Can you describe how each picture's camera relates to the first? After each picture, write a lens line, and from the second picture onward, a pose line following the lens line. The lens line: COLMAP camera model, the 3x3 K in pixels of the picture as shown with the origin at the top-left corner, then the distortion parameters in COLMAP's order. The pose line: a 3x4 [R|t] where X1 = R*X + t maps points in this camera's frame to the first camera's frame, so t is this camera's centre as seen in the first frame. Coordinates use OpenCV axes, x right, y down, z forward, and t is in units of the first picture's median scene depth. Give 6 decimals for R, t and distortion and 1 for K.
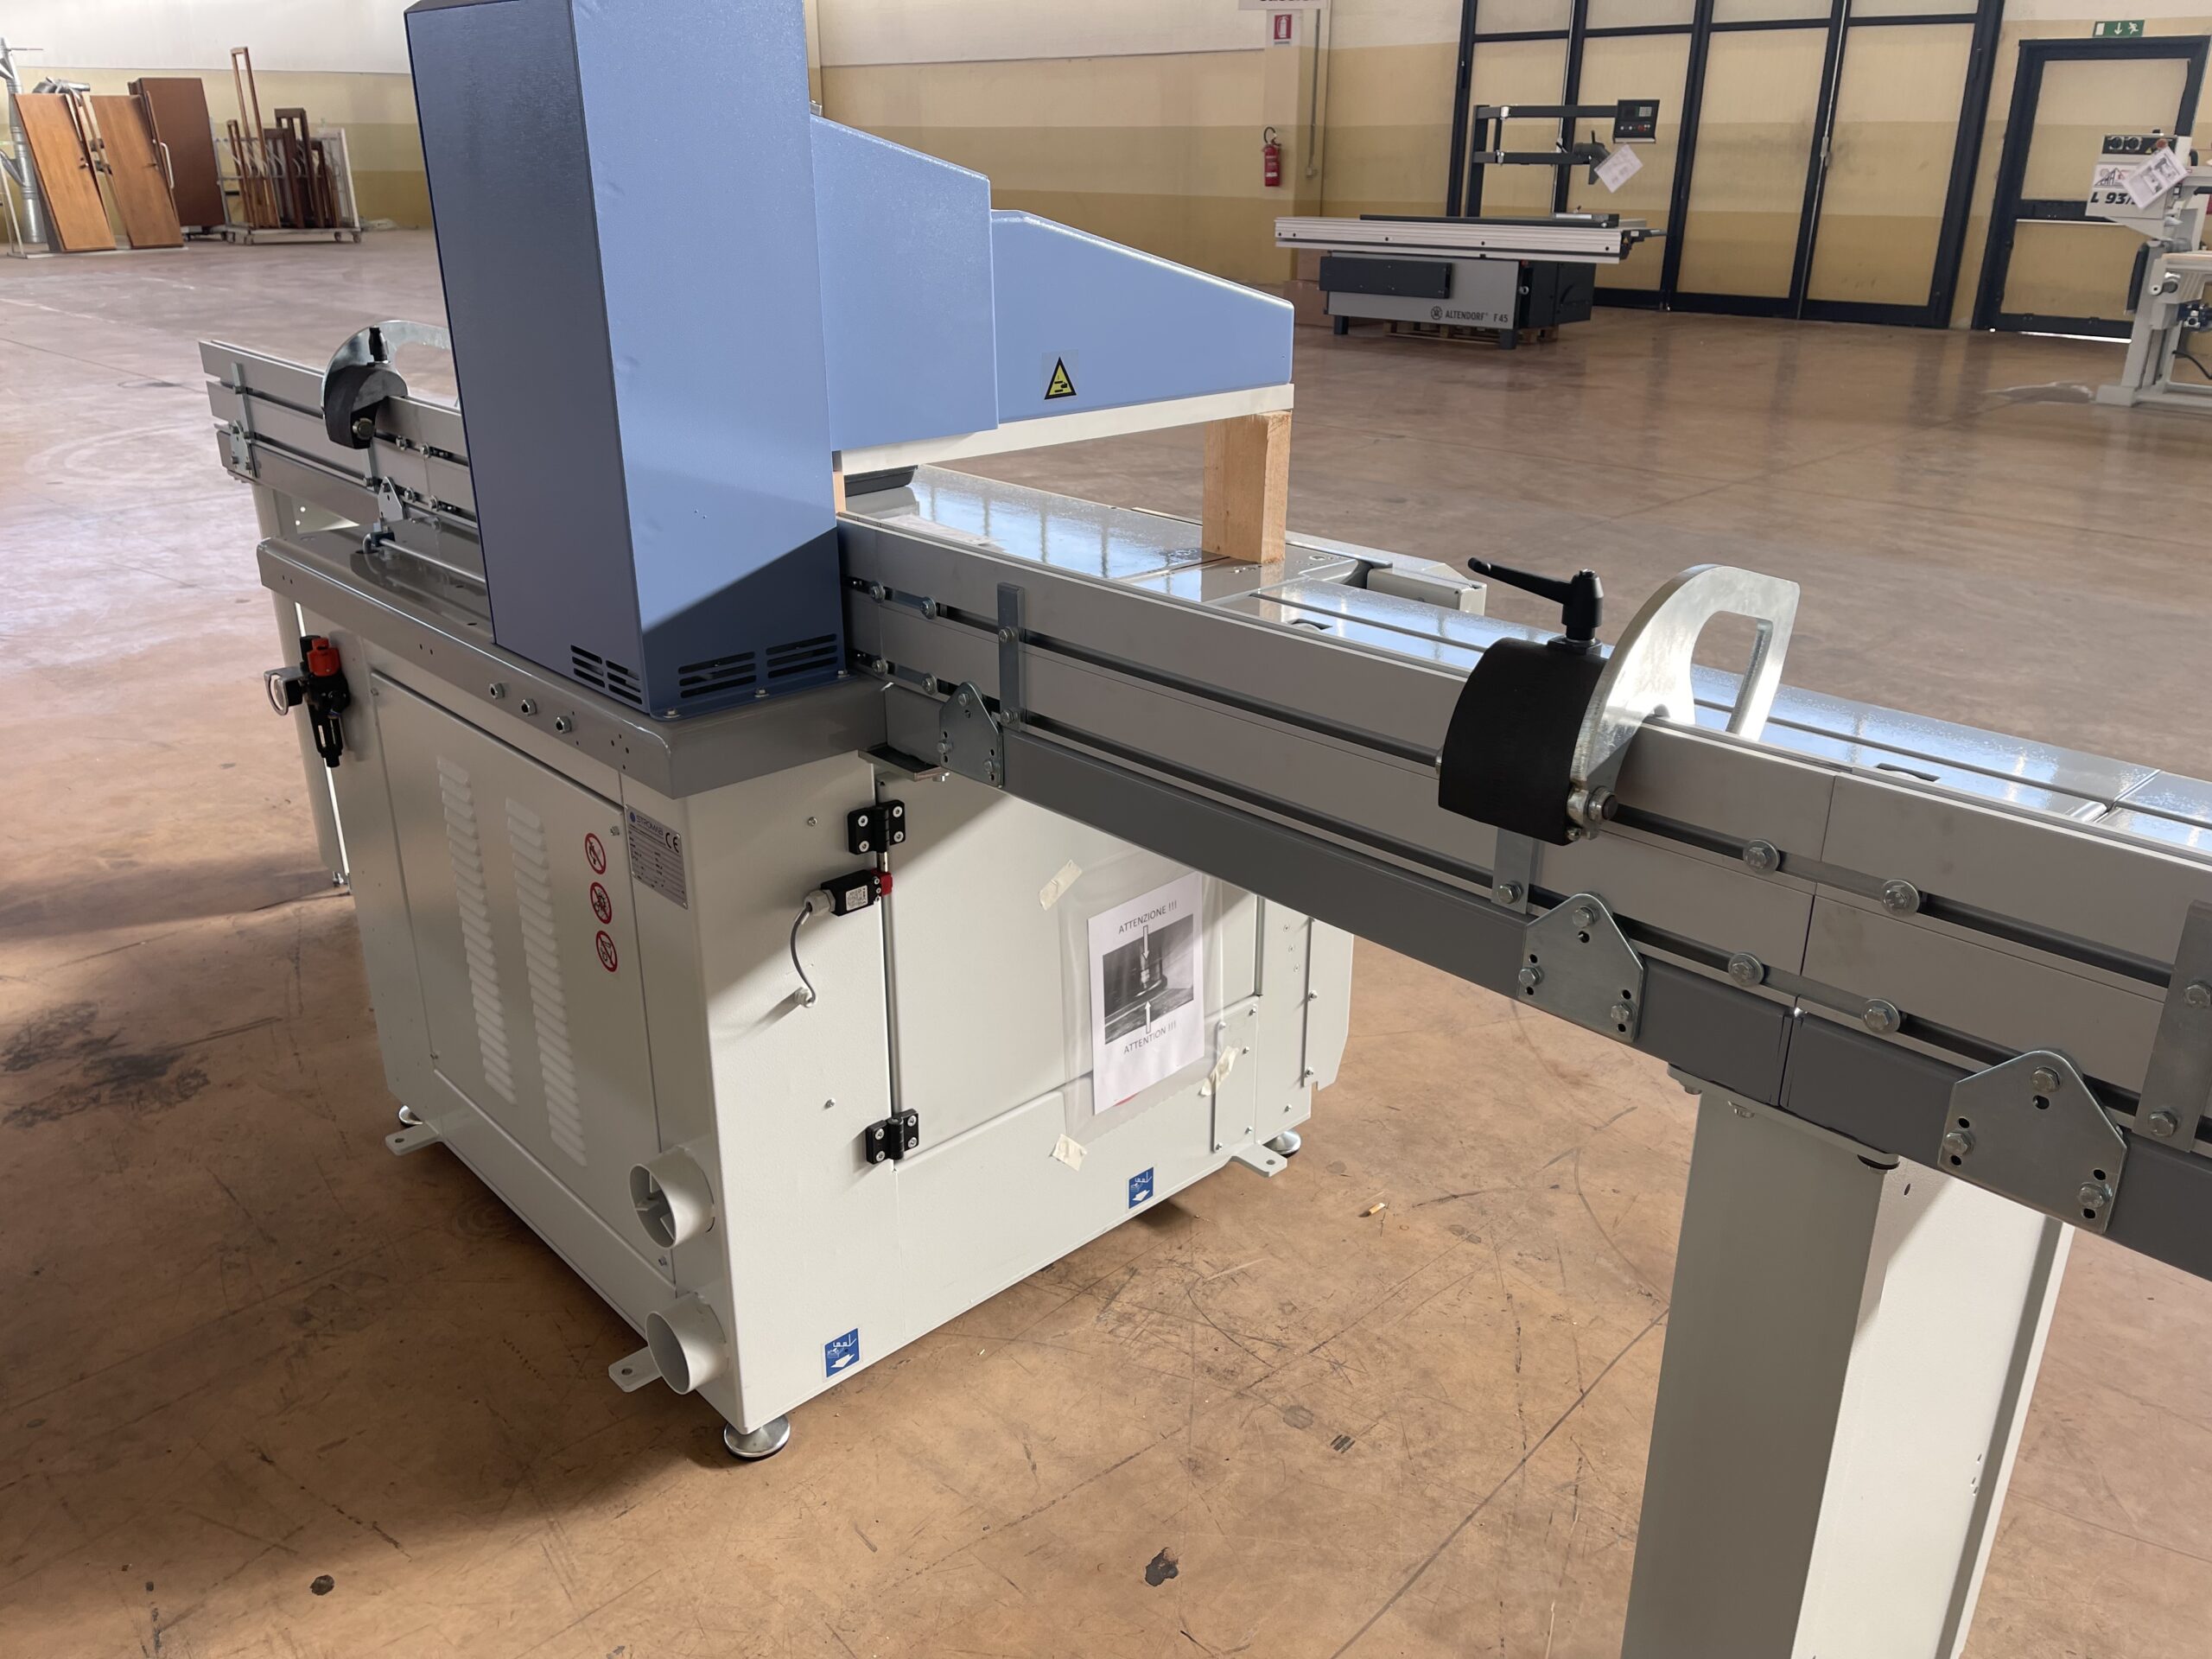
lens RADIAL K [[1667.0, 0, 1106.0], [0, 1667.0, 829.5], [0, 0, 1]] dist [0.107698, -0.145917]
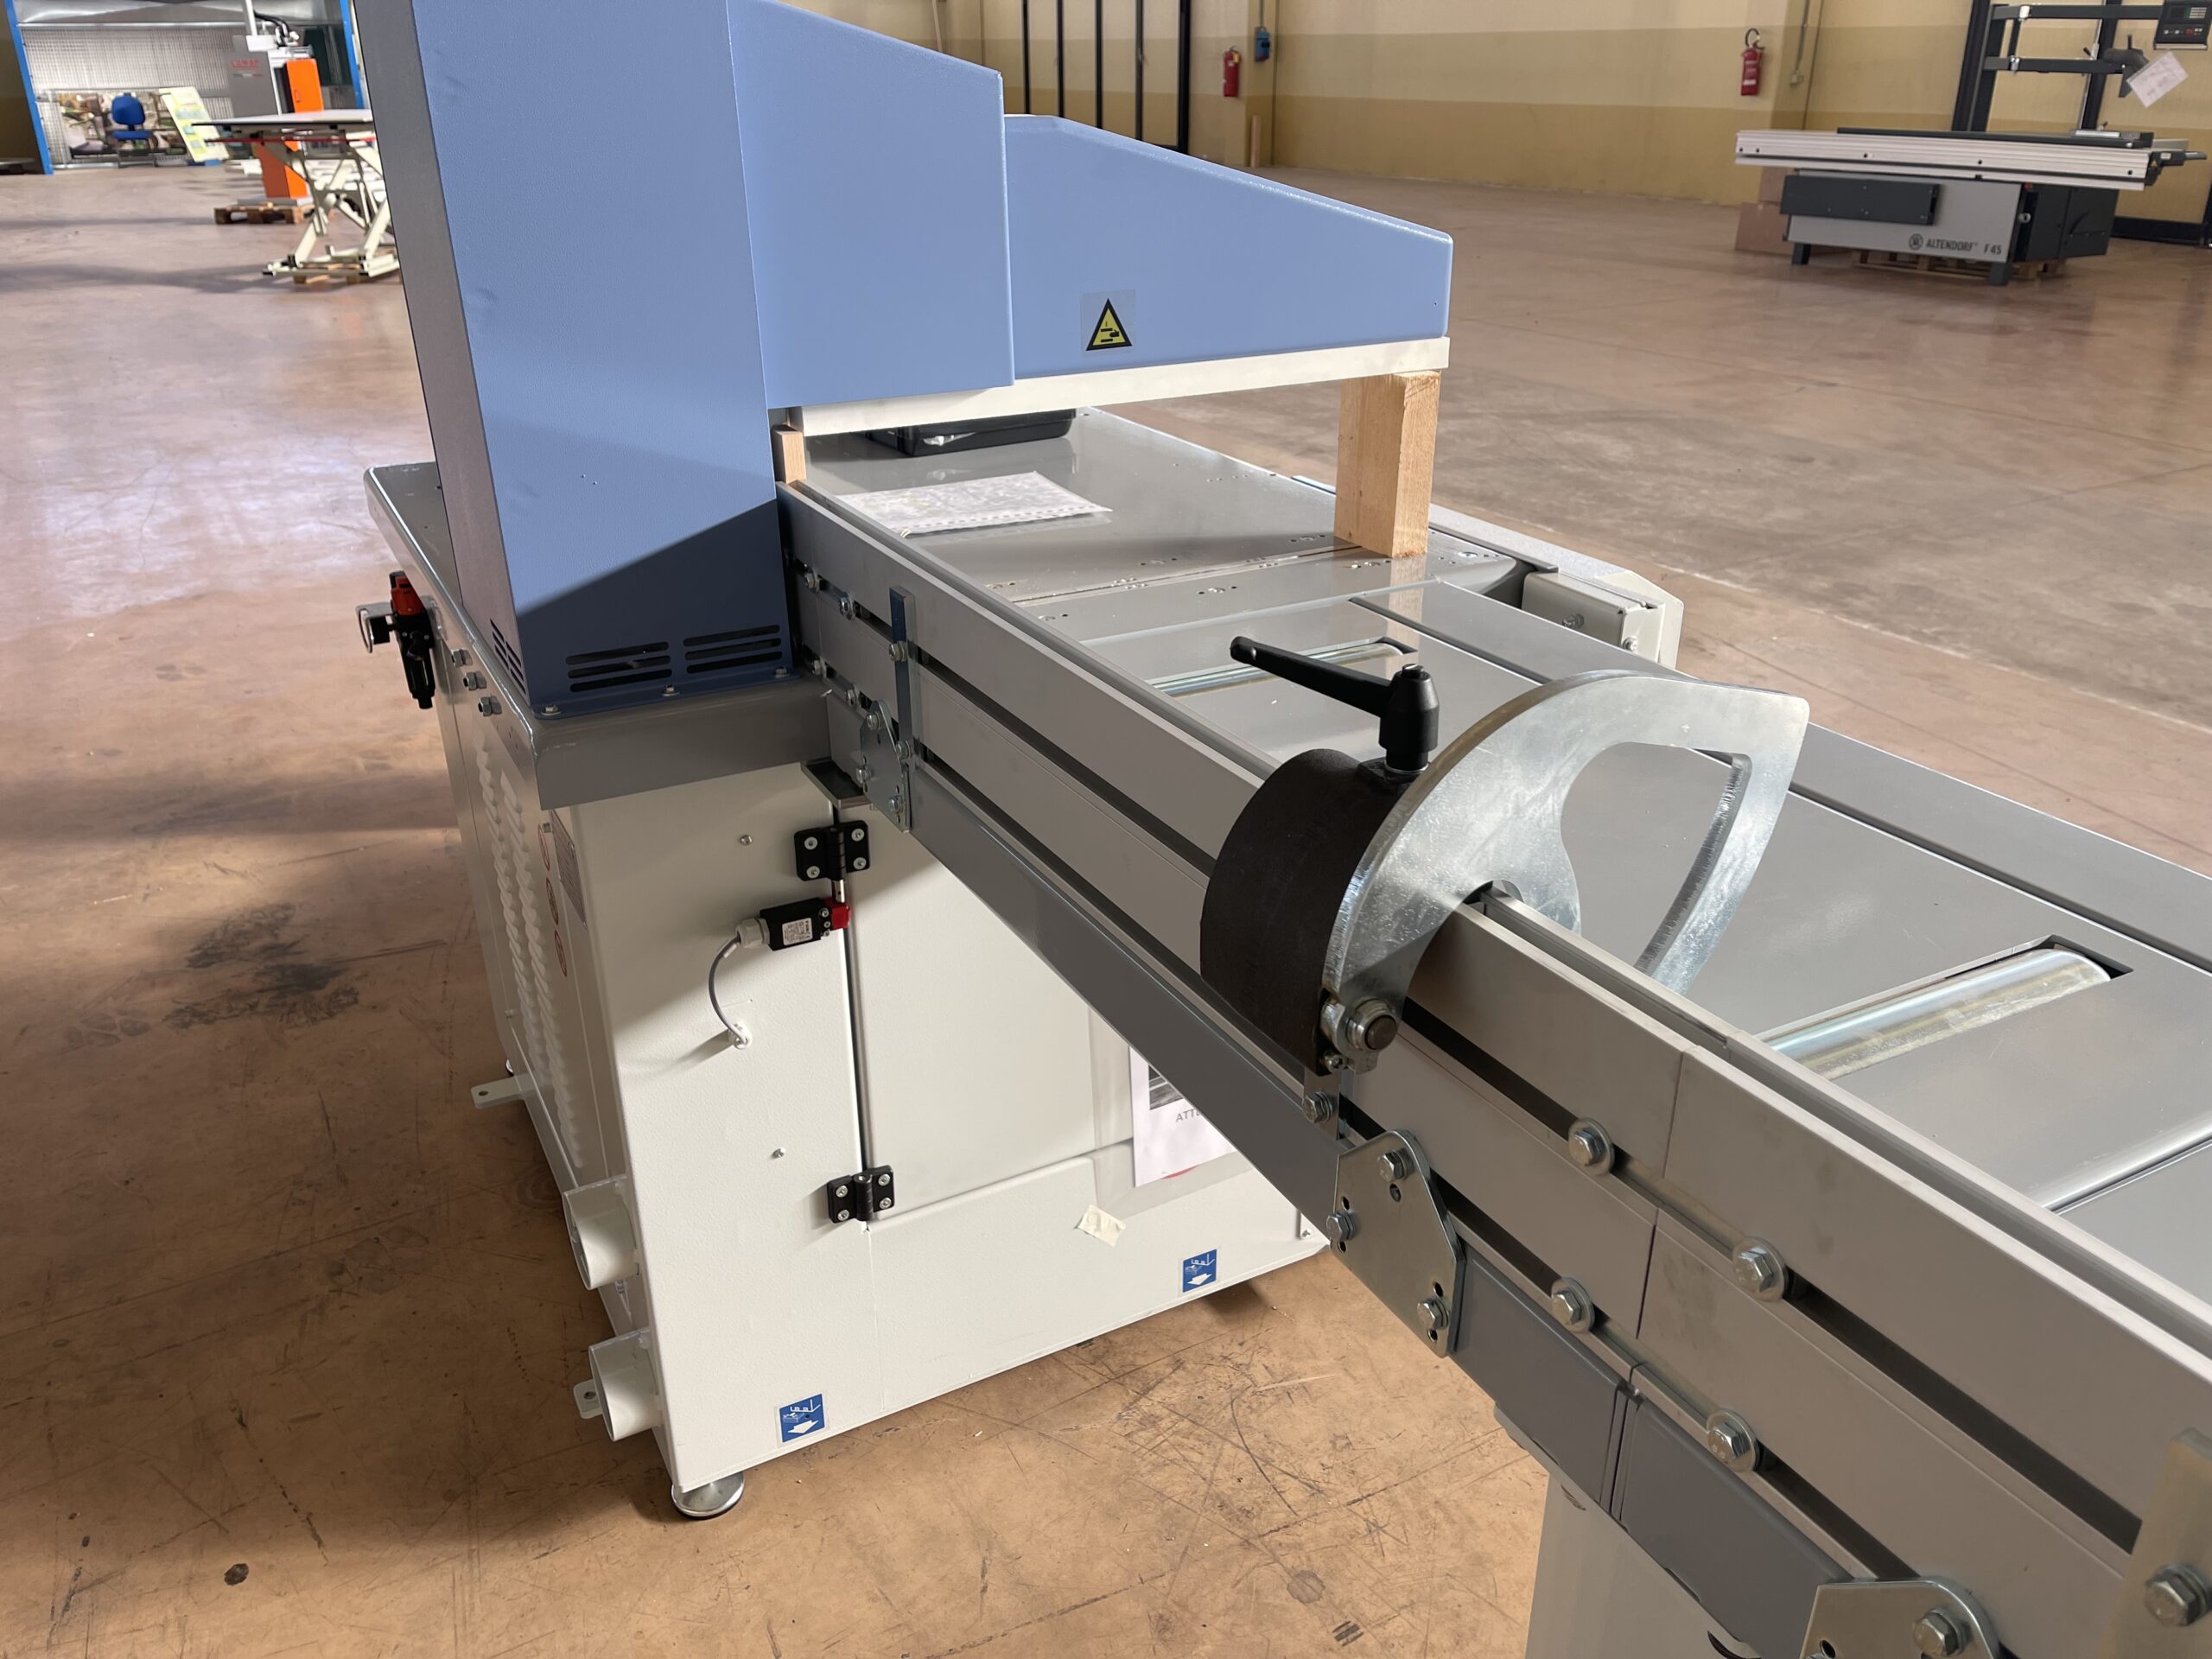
lens RADIAL K [[1650.7, 0, 1150.7], [0, 1650.7, 851.8], [0, 0, 1]] dist [0.097969, -0.124055]
pose [[0.968459, 0.102569, -0.227085, 0.186145], [-0.089281, 0.993678, 0.068064, -0.063723], [0.232631, -0.045643, 0.971494, 0.183768]]
